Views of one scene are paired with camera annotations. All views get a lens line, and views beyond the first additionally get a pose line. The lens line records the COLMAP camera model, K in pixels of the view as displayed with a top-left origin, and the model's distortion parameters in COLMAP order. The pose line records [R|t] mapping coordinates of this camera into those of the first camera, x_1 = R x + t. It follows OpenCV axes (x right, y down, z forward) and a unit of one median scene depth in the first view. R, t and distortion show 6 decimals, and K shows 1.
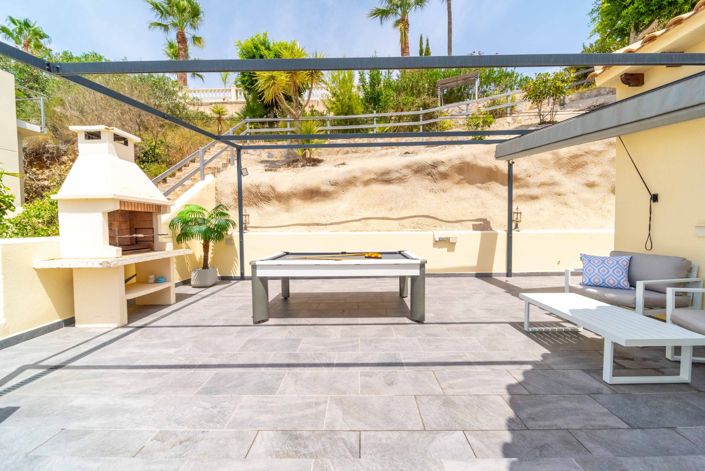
lens RADIAL K [[251.5, 0, 356.8], [0, 251.5, 233.5], [0, 0, 1]] dist [0.011349, -0.005584]
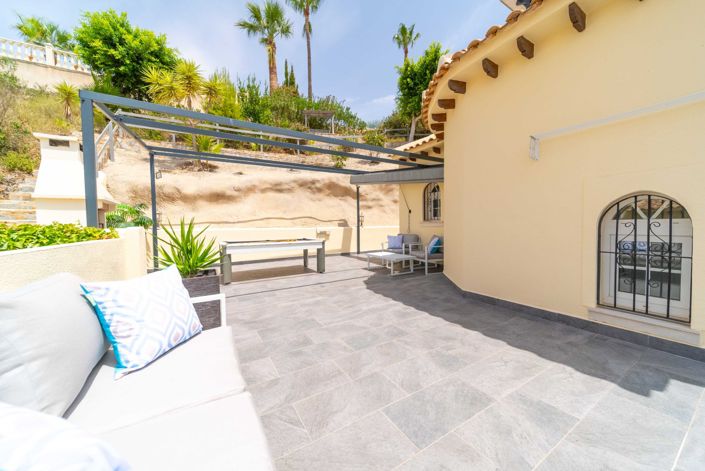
lens RADIAL K [[251.5, 0, 356.8], [0, 251.5, 233.5], [0, 0, 1]] dist [0.011349, -0.005584]
pose [[0.847119, -0.017621, 0.531111, -0.276789], [0.019929, 0.999800, 0.001386, 0.029639], [-0.531029, 0.009411, 0.847301, -0.391054]]
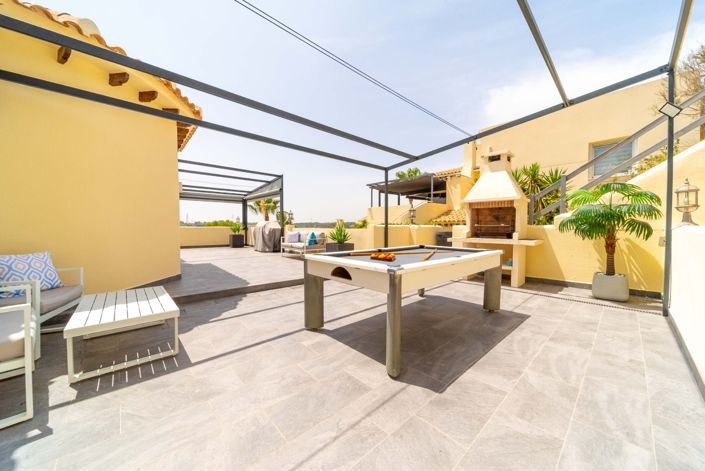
lens RADIAL K [[251.5, 0, 356.8], [0, 251.5, 233.5], [0, 0, 1]] dist [0.011349, -0.005584]
pose [[-0.720155, 0.028931, -0.693210, 0.367525], [-0.014779, 0.998264, 0.057016, -0.010194], [0.693656, 0.051305, -0.718477, 0.873061]]
